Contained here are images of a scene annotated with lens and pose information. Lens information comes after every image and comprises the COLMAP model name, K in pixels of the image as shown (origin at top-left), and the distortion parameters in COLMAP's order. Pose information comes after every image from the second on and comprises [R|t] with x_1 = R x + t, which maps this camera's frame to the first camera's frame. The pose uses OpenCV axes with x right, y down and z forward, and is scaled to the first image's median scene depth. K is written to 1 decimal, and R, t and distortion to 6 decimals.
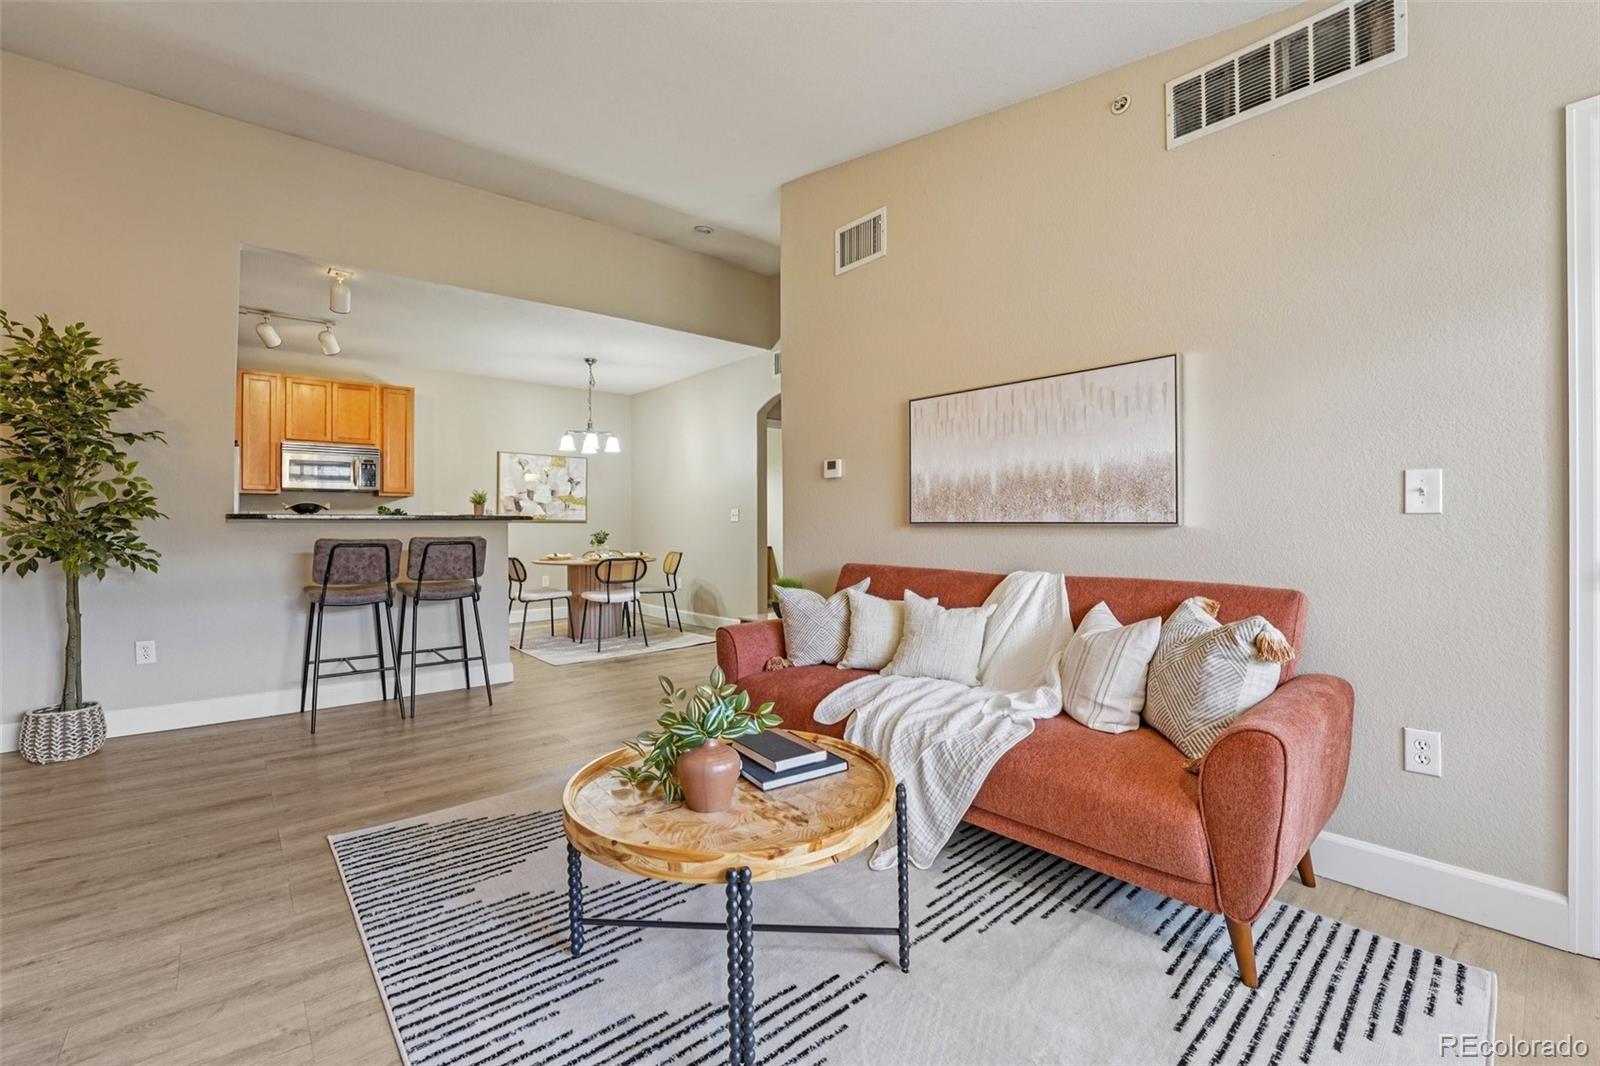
lens RADIAL K [[673.6, 0, 804.7], [0, 673.6, 525.0], [0, 0, 1]] dist [-0.030549, 0.004941]
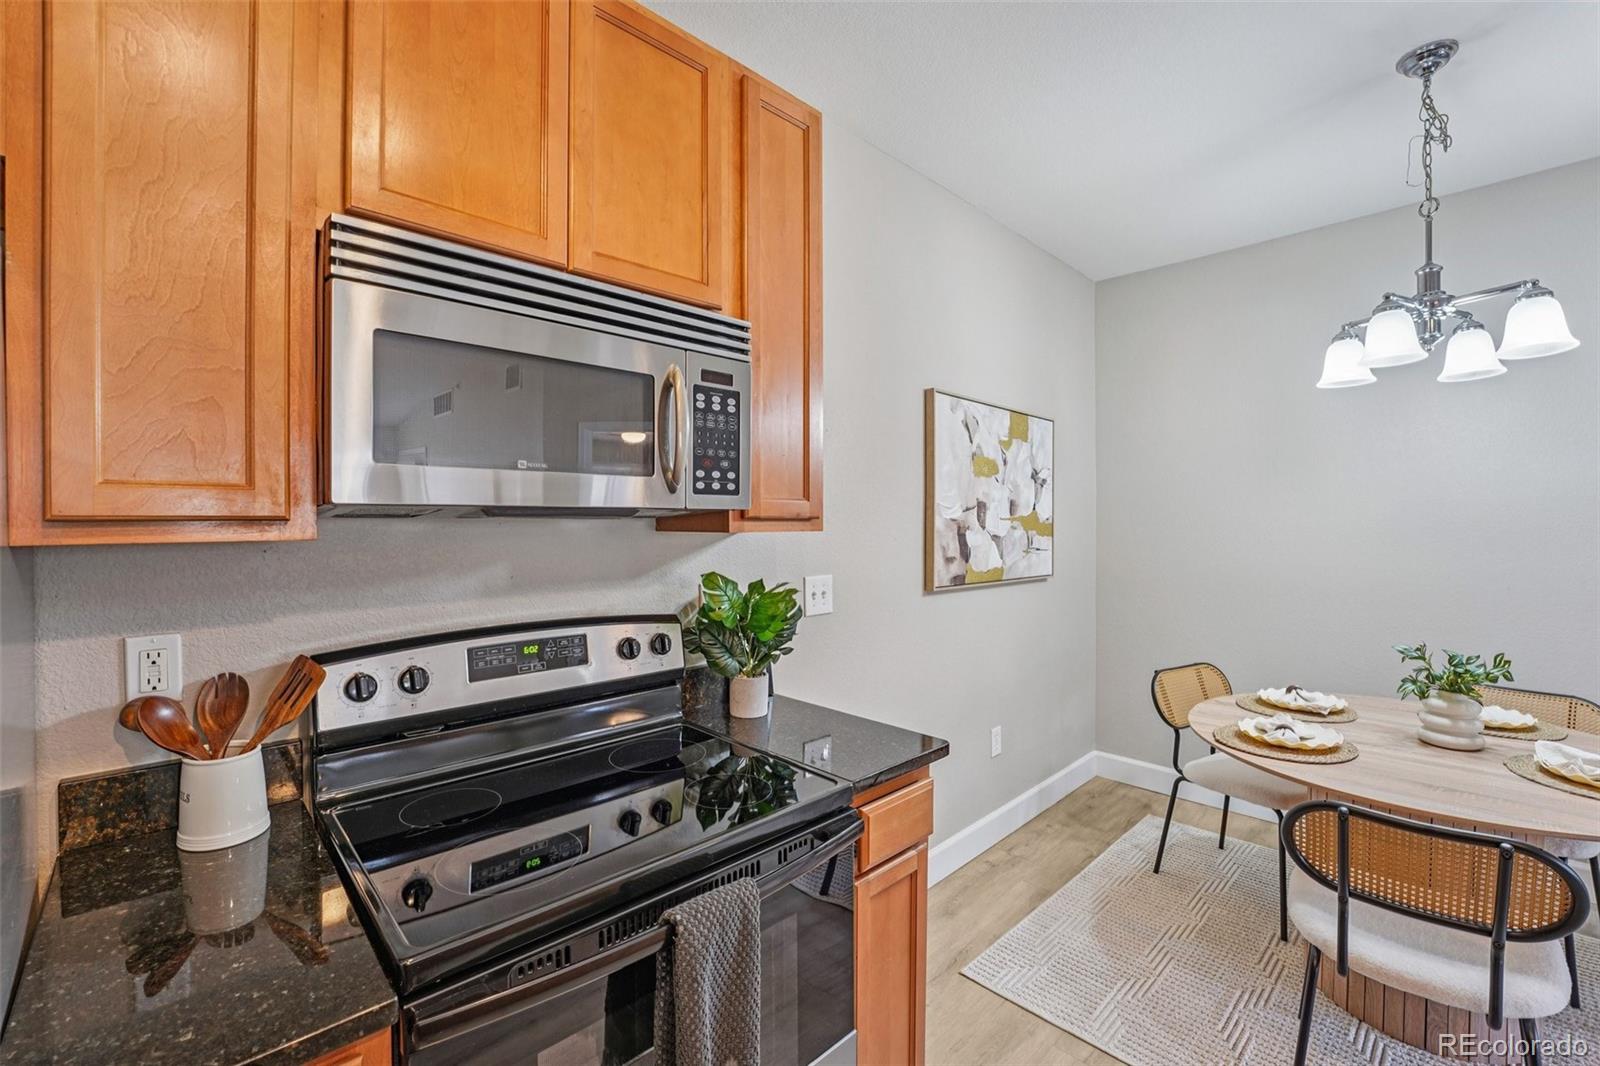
lens RADIAL K [[673.6, 0, 793.1], [0, 673.6, 526.5], [0, 0, 1]] dist [-0.030549, 0.004941]
pose [[0.998578, 0.000439, 0.053310, -1.099145], [-0.000606, 0.999995, 0.003130, -0.081906], [-0.053308, -0.003158, 0.998573, 1.324222]]
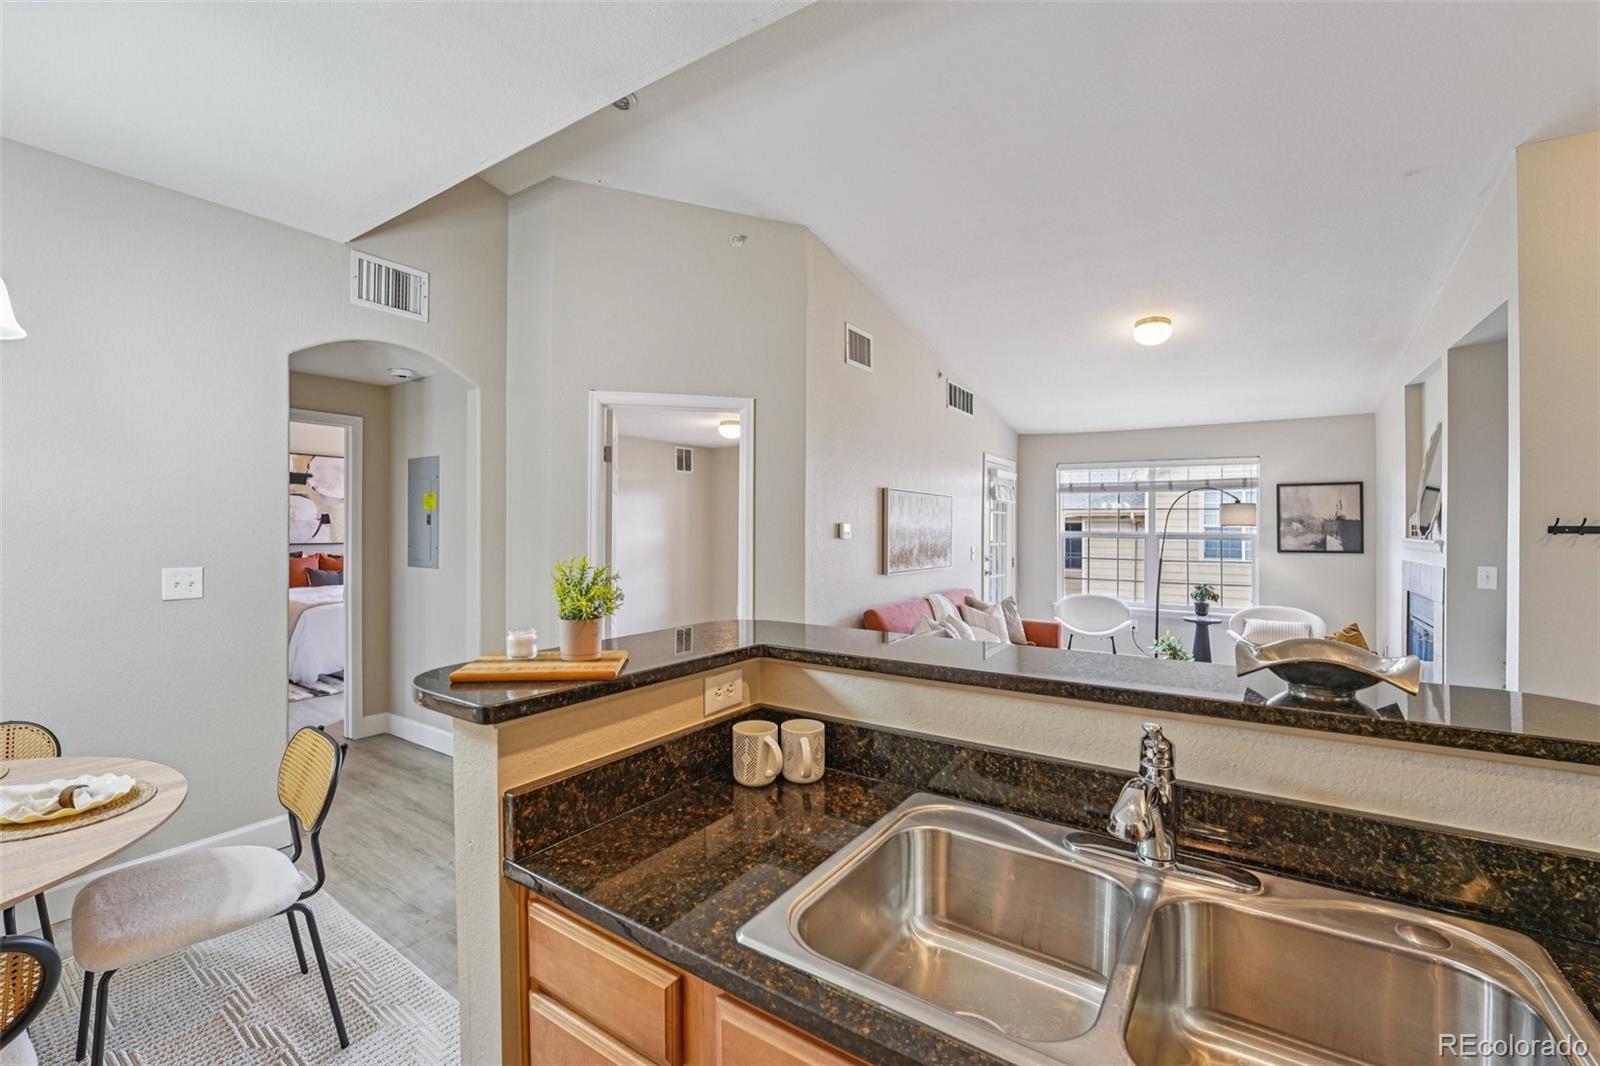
lens RADIAL K [[673.6, 0, 791.8], [0, 673.6, 532.2], [0, 0, 1]] dist [-0.030549, 0.004941]
pose [[-0.251687, -0.005662, 0.967792, -1.044030], [-0.001942, 0.999984, 0.005346, -0.087810], [-0.967807, -0.000534, -0.251694, 1.384226]]
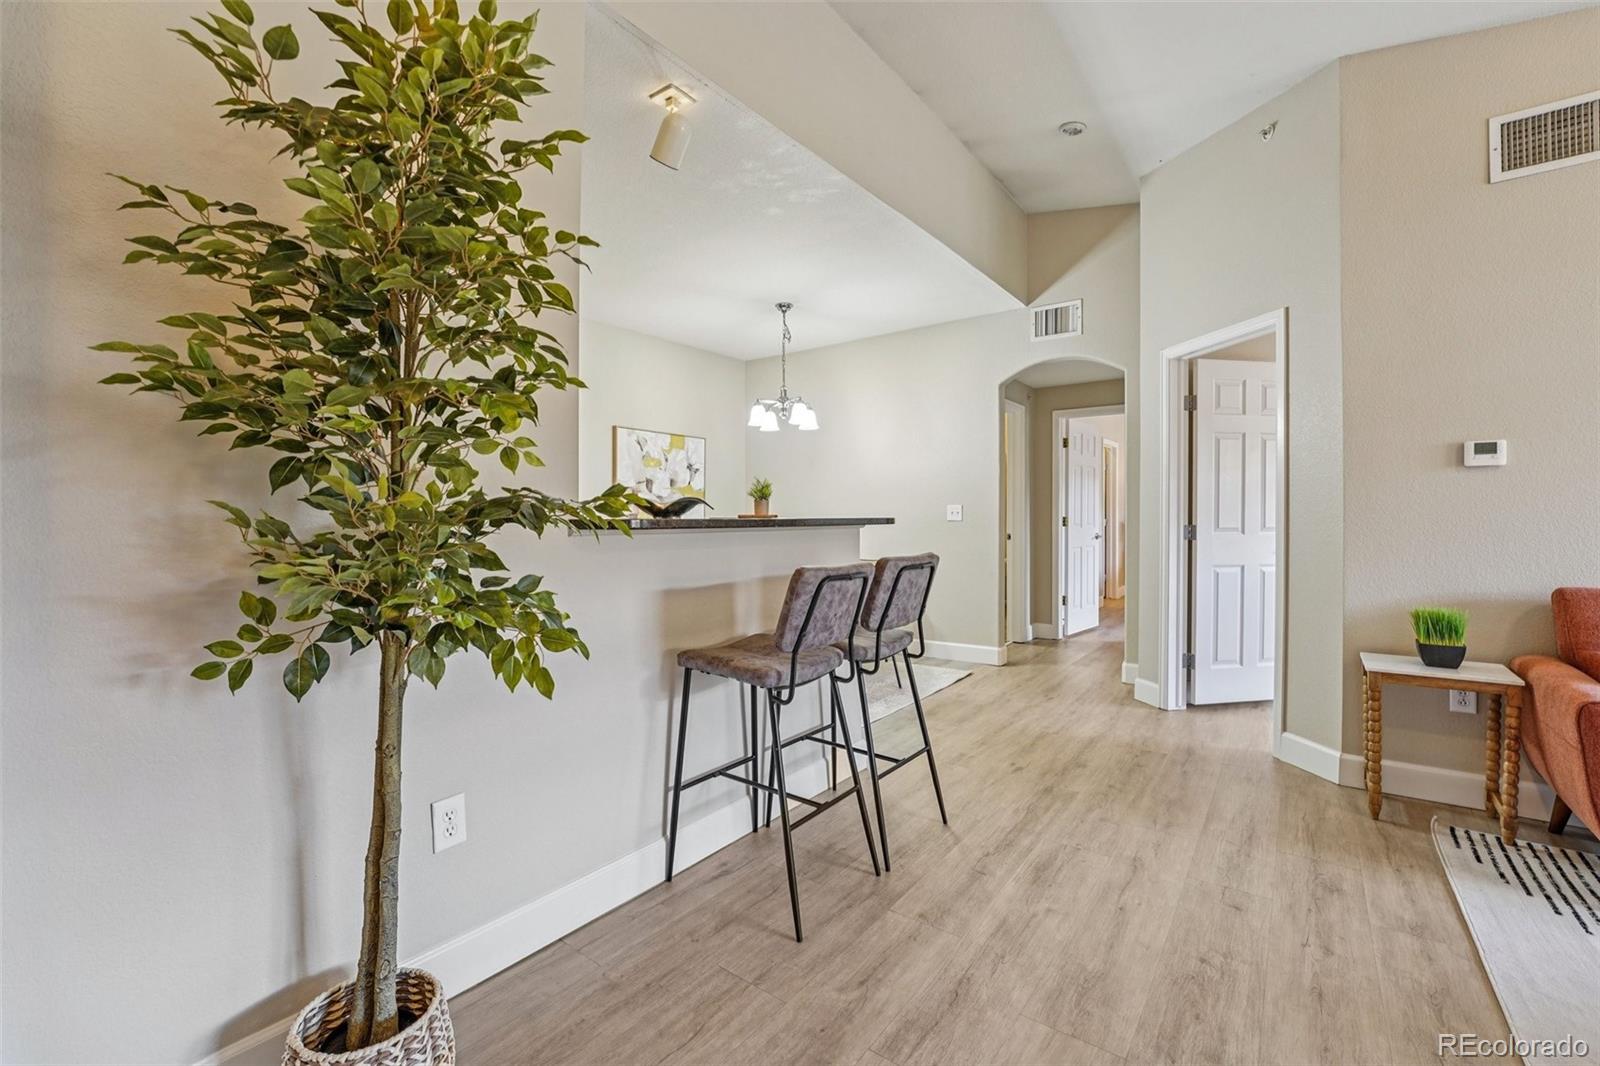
lens RADIAL K [[673.6, 0, 805.8], [0, 673.6, 522.8], [0, 0, 1]] dist [-0.030549, 0.004941]
pose [[0.978539, -0.004440, 0.206016, -0.813545], [0.003006, 0.999969, 0.007273, -0.017099], [-0.206042, -0.006498, 0.978522, 0.471929]]
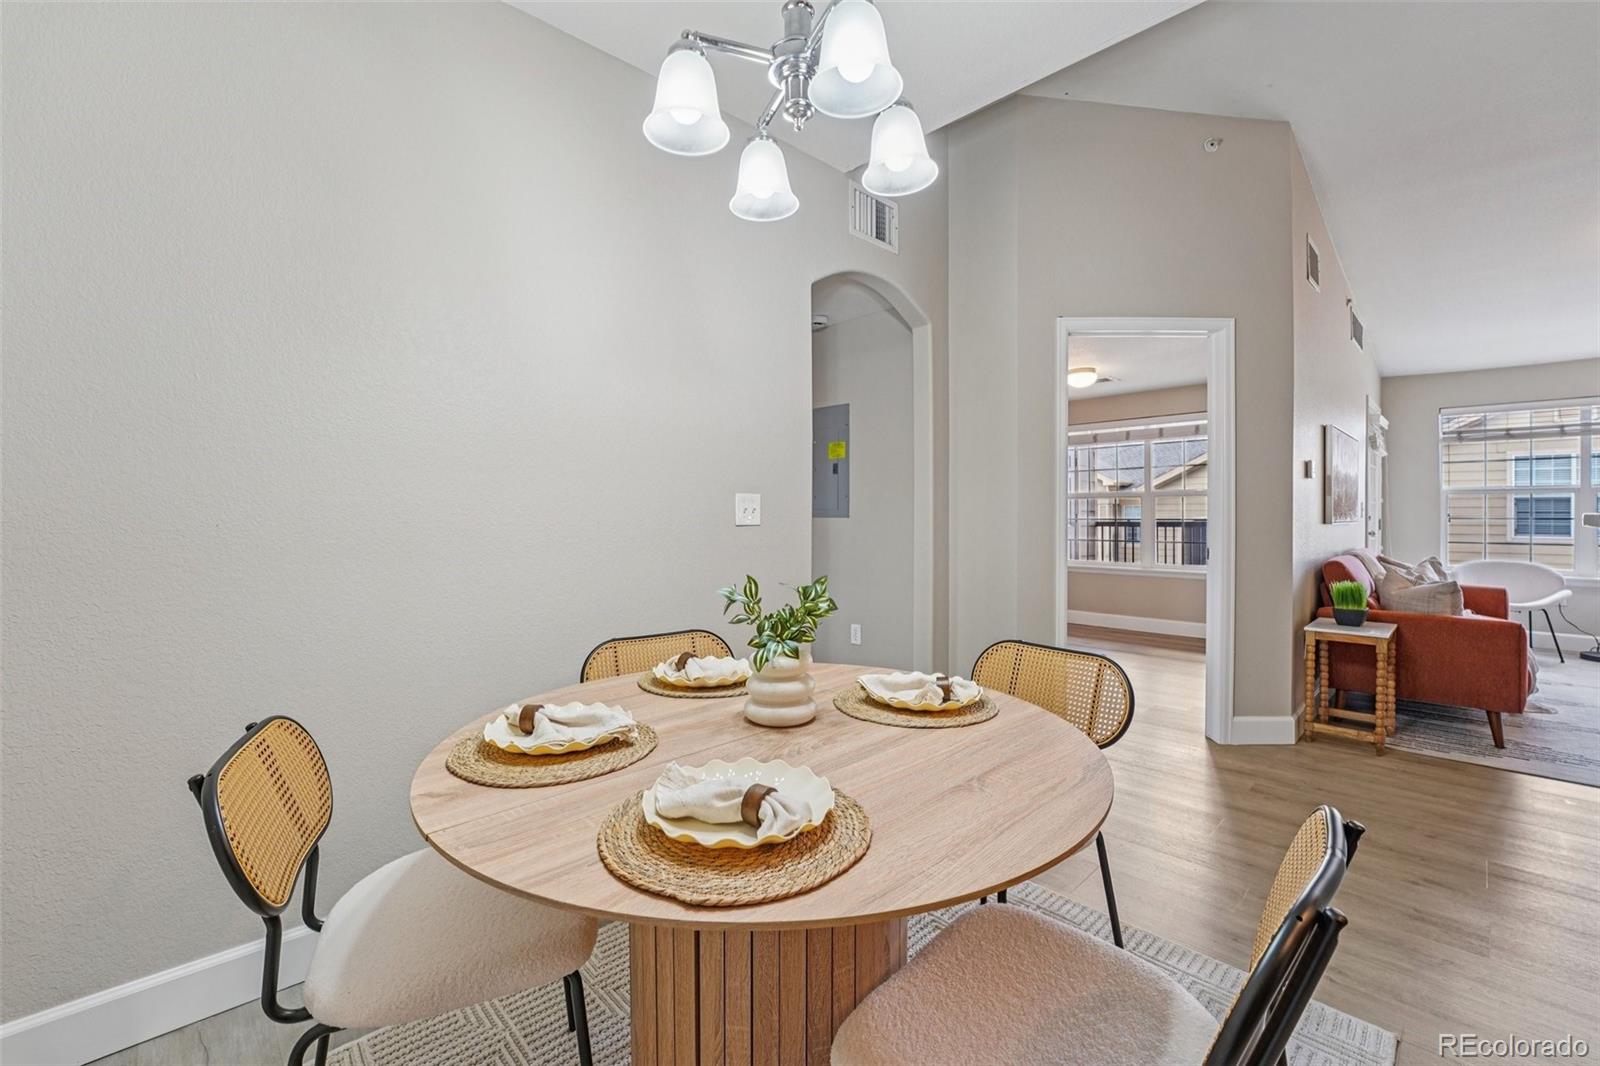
lens RADIAL K [[673.6, 0, 792.1], [0, 673.6, 518.5], [0, 0, 1]] dist [-0.030549, 0.004941]
pose [[-0.042653, -0.001226, 0.999089, -0.917917], [0.006811, 0.999976, 0.001518, -0.018122], [-0.999067, 0.006870, -0.042644, 1.827956]]
